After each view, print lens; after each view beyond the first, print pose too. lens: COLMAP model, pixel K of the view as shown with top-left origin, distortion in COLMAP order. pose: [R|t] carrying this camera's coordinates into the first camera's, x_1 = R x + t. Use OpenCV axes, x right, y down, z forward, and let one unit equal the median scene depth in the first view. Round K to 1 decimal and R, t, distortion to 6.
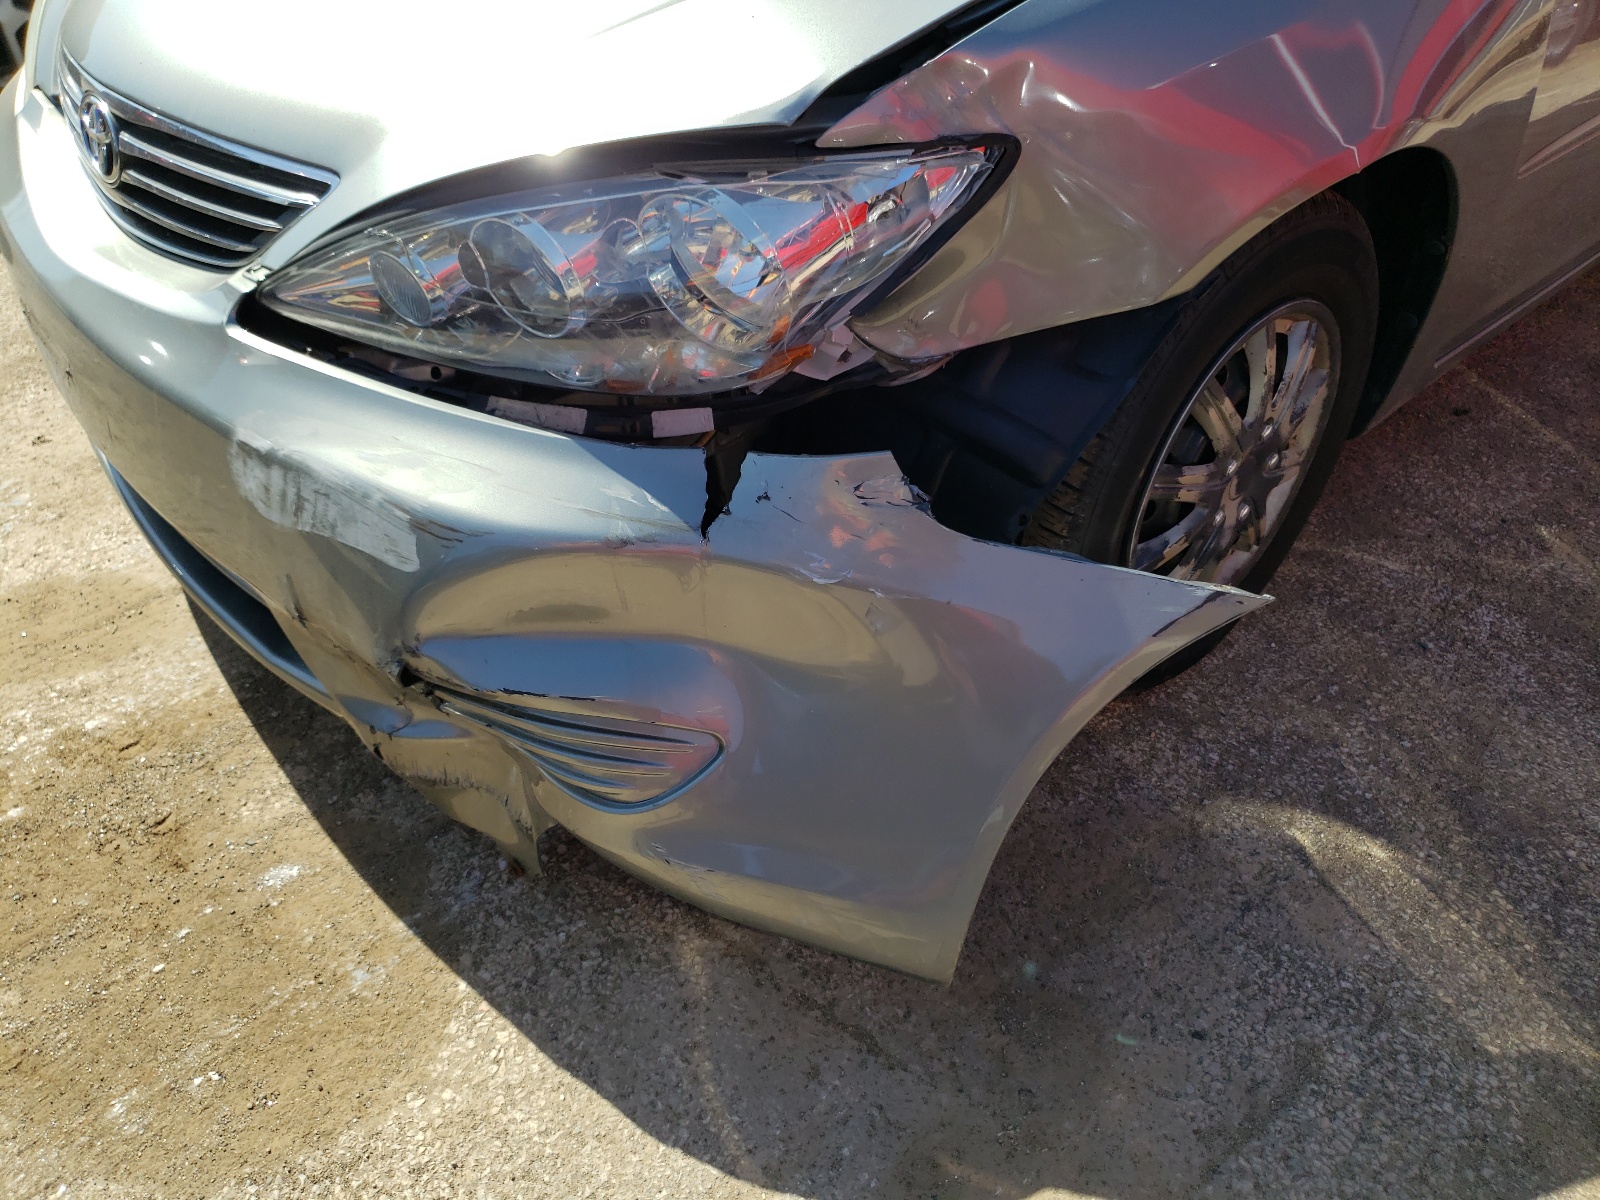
lens RADIAL K [[1313.9, 0, 800.0], [0, 1313.9, 600.0], [0, 0, 1]] dist [-0.004638, 0.028168]
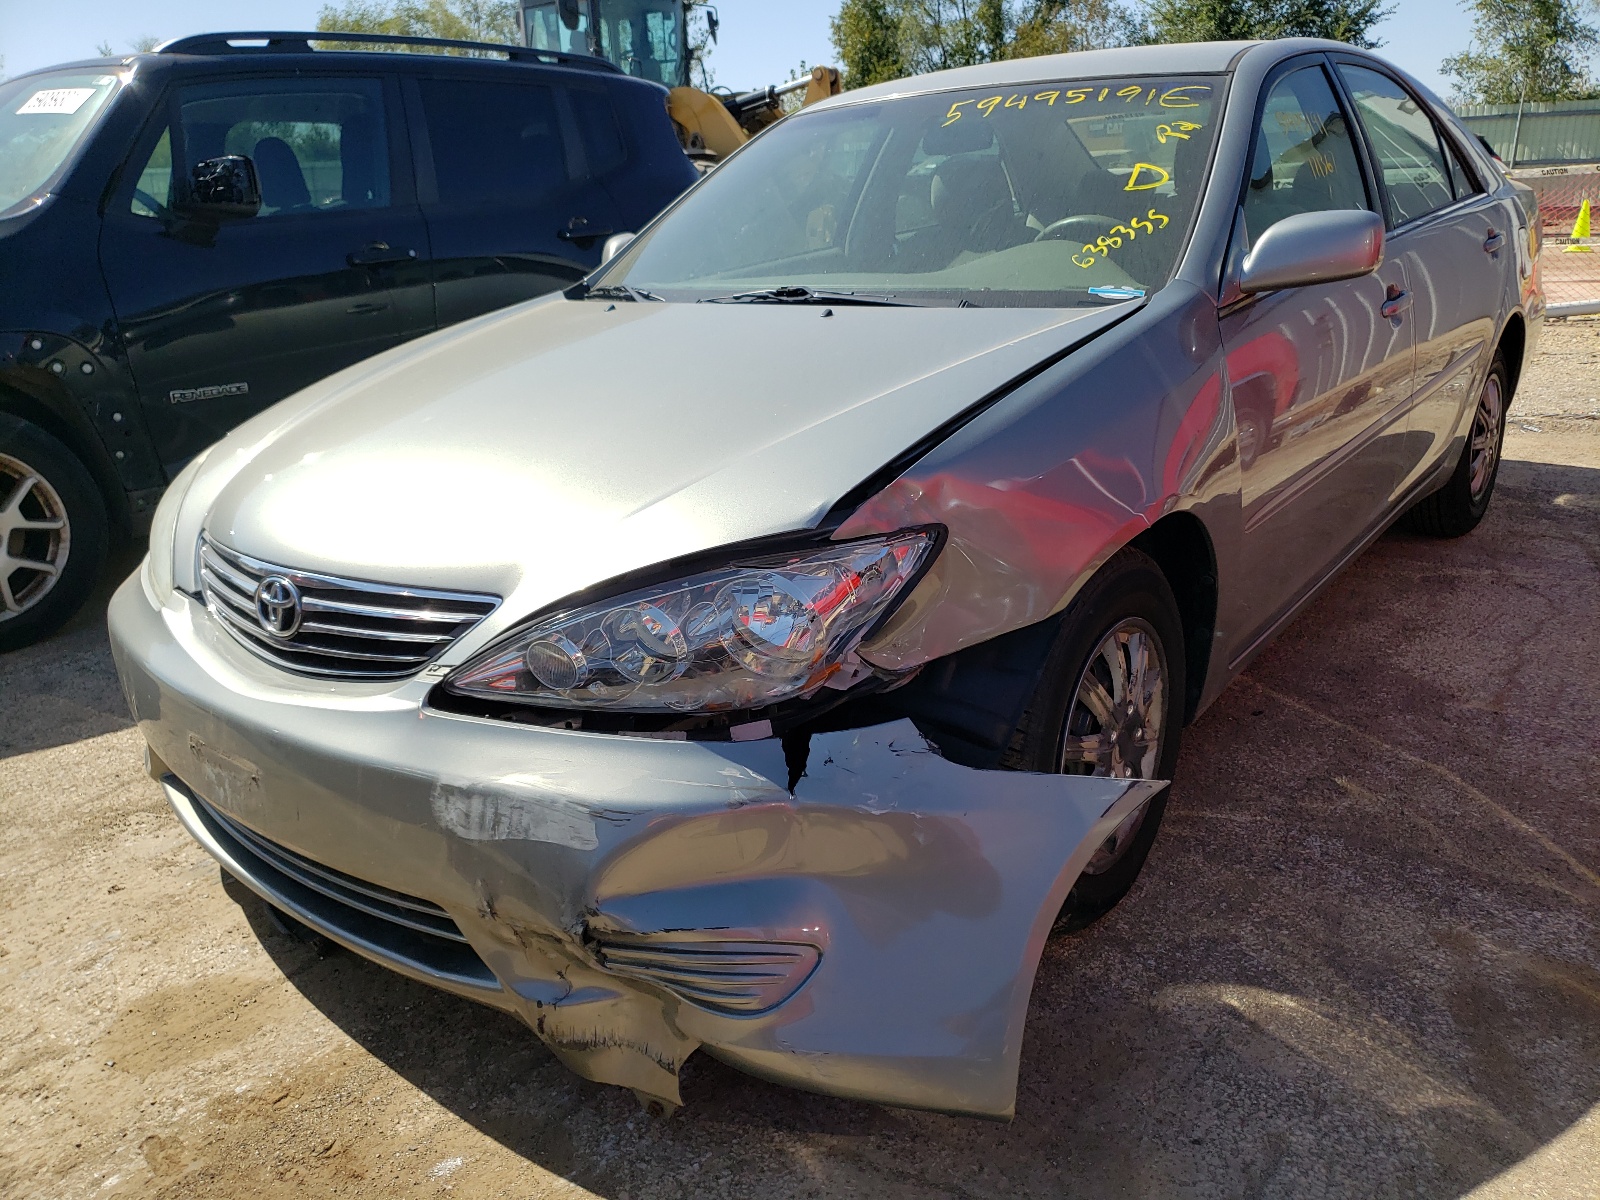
lens RADIAL K [[1581.7, 0, 800.0], [0, 1581.7, 600.0], [0, 0, 1]] dist [0.005284, 0.010891]
pose [[0.974863, -0.109971, 0.193775, -0.315813], [0.173067, 0.921486, -0.347722, 0.300478], [-0.140321, 0.372517, 0.917355, -0.570584]]
